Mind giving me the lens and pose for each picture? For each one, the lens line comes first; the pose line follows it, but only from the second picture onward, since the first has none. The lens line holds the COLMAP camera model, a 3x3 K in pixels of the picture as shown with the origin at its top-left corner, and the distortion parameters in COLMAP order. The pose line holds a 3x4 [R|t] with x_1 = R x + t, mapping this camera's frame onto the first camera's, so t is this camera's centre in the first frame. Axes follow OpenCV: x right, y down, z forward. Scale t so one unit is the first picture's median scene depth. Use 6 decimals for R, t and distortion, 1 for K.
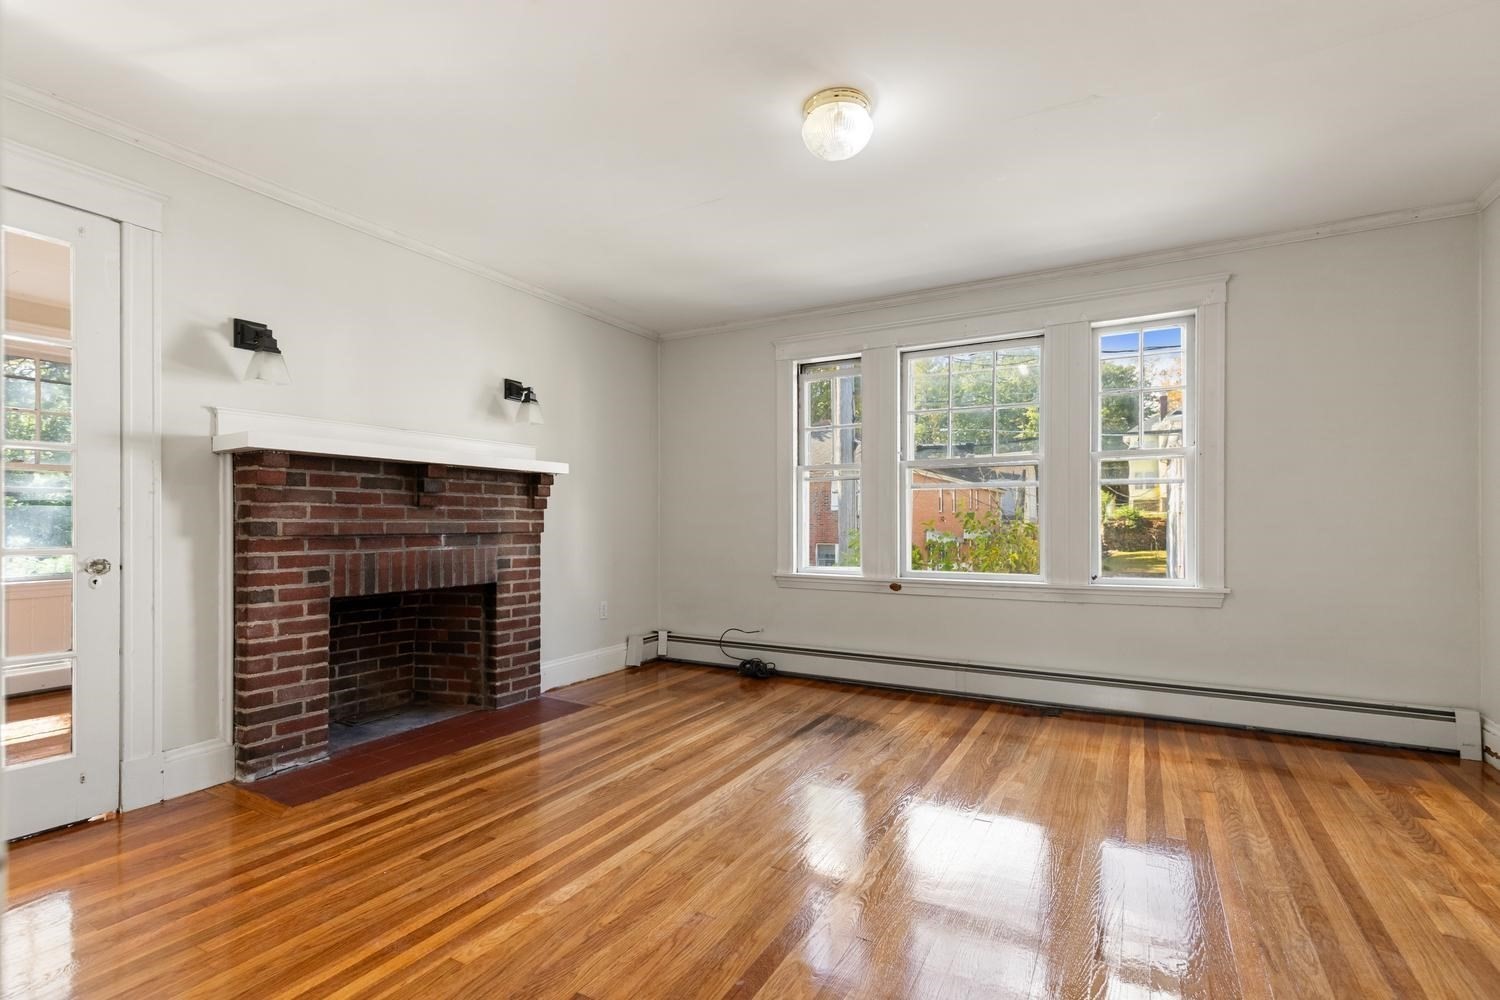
lens RADIAL K [[679.7, 0, 757.9], [0, 679.7, 529.3], [0, 0, 1]] dist [0.004858, -0.001687]
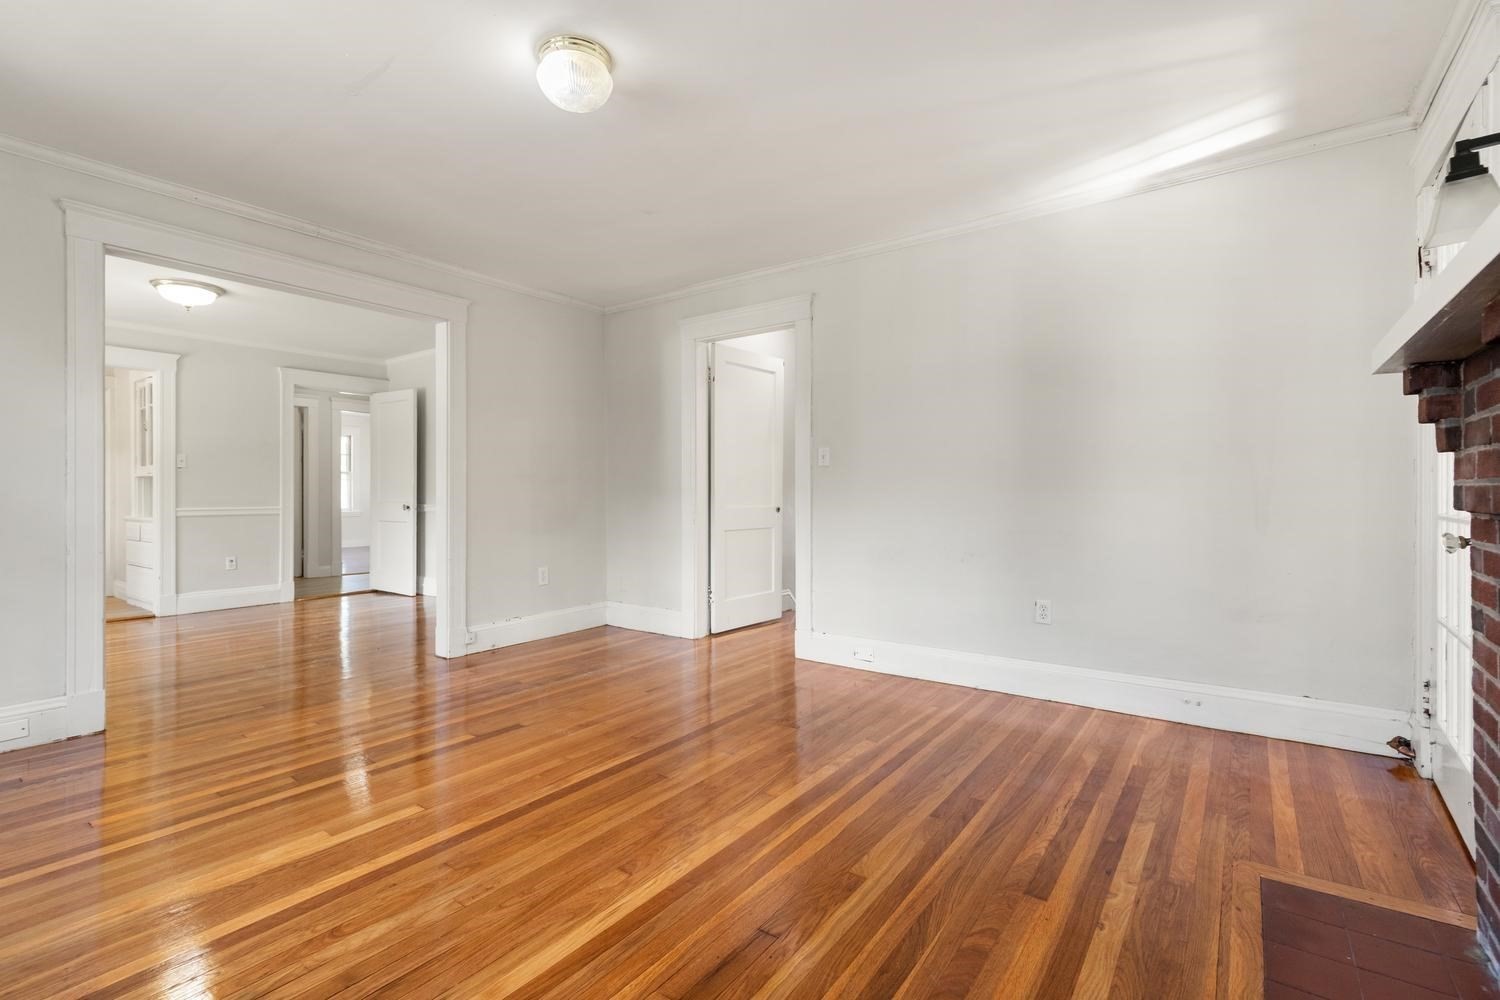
lens RADIAL K [[679.7, 0, 749.7], [0, 679.7, 501.4], [0, 0, 1]] dist [0.004858, -0.001687]
pose [[-0.991000, 0.001249, 0.133858, -0.159430], [0.004335, 0.999731, 0.022768, -0.011034], [-0.133794, 0.023143, -0.990739, 1.209733]]
